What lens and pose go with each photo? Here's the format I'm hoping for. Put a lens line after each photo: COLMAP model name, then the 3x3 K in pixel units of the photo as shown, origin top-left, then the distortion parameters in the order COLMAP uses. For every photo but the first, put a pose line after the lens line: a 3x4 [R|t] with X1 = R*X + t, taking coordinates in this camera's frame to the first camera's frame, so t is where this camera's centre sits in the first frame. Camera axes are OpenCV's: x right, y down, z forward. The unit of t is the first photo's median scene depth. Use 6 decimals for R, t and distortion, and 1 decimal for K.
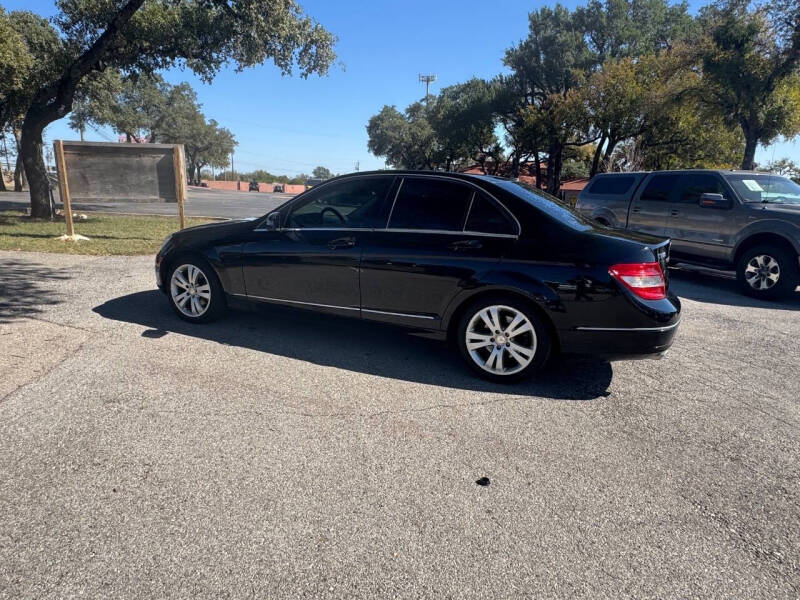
lens RADIAL K [[491.9, 0, 399.9], [0, 491.9, 304.4], [0, 0, 1]] dist [-0.000102, -0.003158]
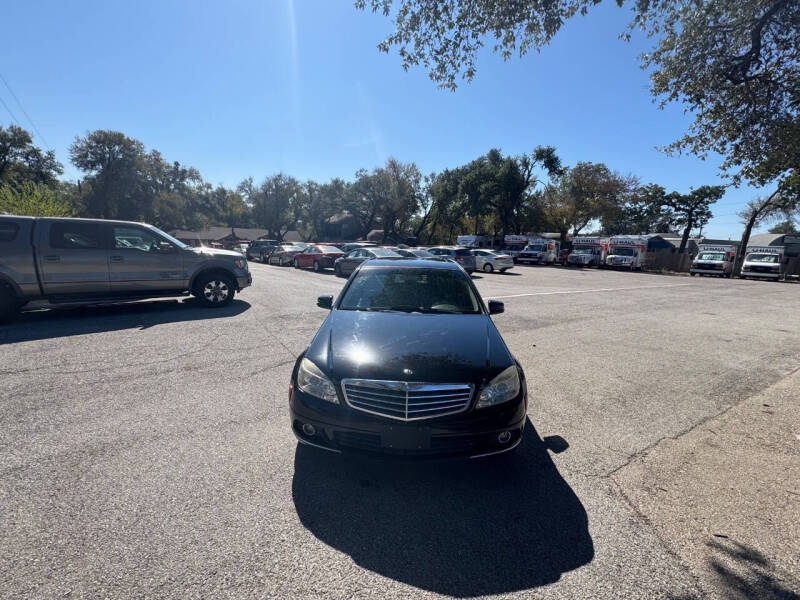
lens RADIAL K [[364.2, 0, 399.3], [0, 364.2, 300.6], [0, 0, 1]] dist [0.002655, -0.001837]
pose [[-0.375896, -0.205545, 0.903578, -0.394247], [0.159716, 0.946126, 0.281667, -0.189939], [-0.912794, 0.250193, -0.322817, 0.580145]]
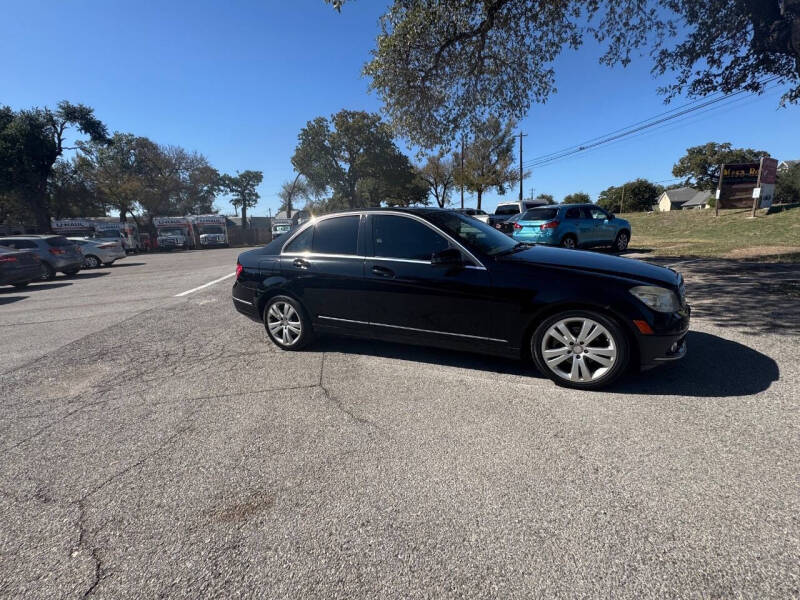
lens RADIAL K [[364.2, 0, 396.6], [0, 364.2, 304.6], [0, 0, 1]] dist [0.002655, -0.001837]
pose [[-0.998871, -0.008576, 0.046724, 0.016400], [0.012602, 0.900497, 0.434679, -0.182410], [-0.045803, 0.434777, -0.899372, 0.799098]]
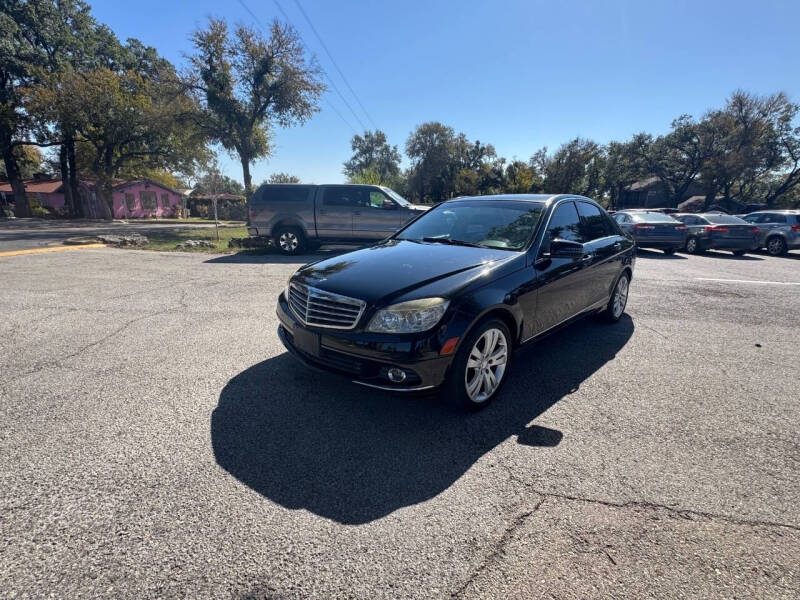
lens RADIAL K [[364.2, 0, 399.6], [0, 364.2, 301.3], [0, 0, 1]] dist [0.002655, -0.001837]
pose [[0.366990, -0.267851, 0.890828, -0.386922], [0.208261, 0.956997, 0.201951, -0.104876], [-0.906612, 0.111411, 0.406991, 0.377186]]
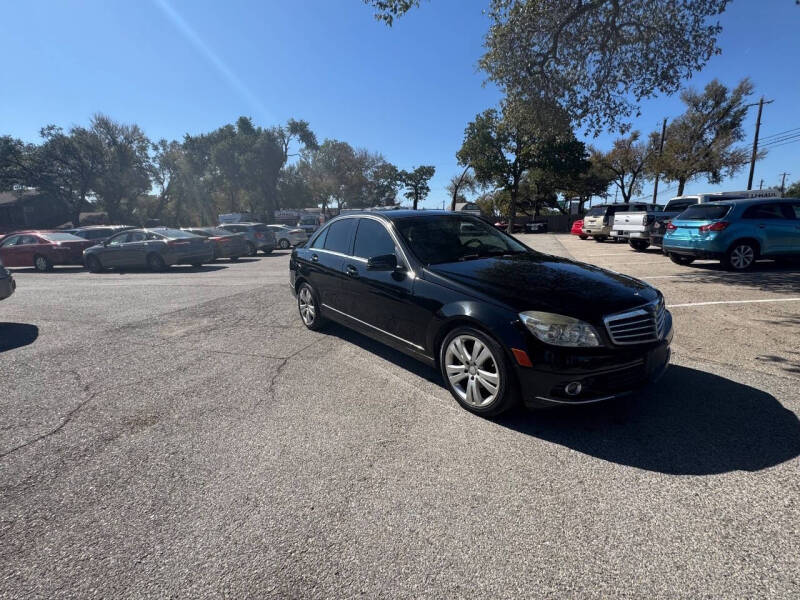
lens RADIAL K [[364.2, 0, 396.3], [0, 364.2, 303.1], [0, 0, 1]] dist [0.002655, -0.001837]
pose [[-0.868358, -0.129254, 0.478798, -0.168235], [0.099999, 0.899977, 0.424313, -0.187433], [-0.485751, 0.416336, -0.768577, 0.766247]]
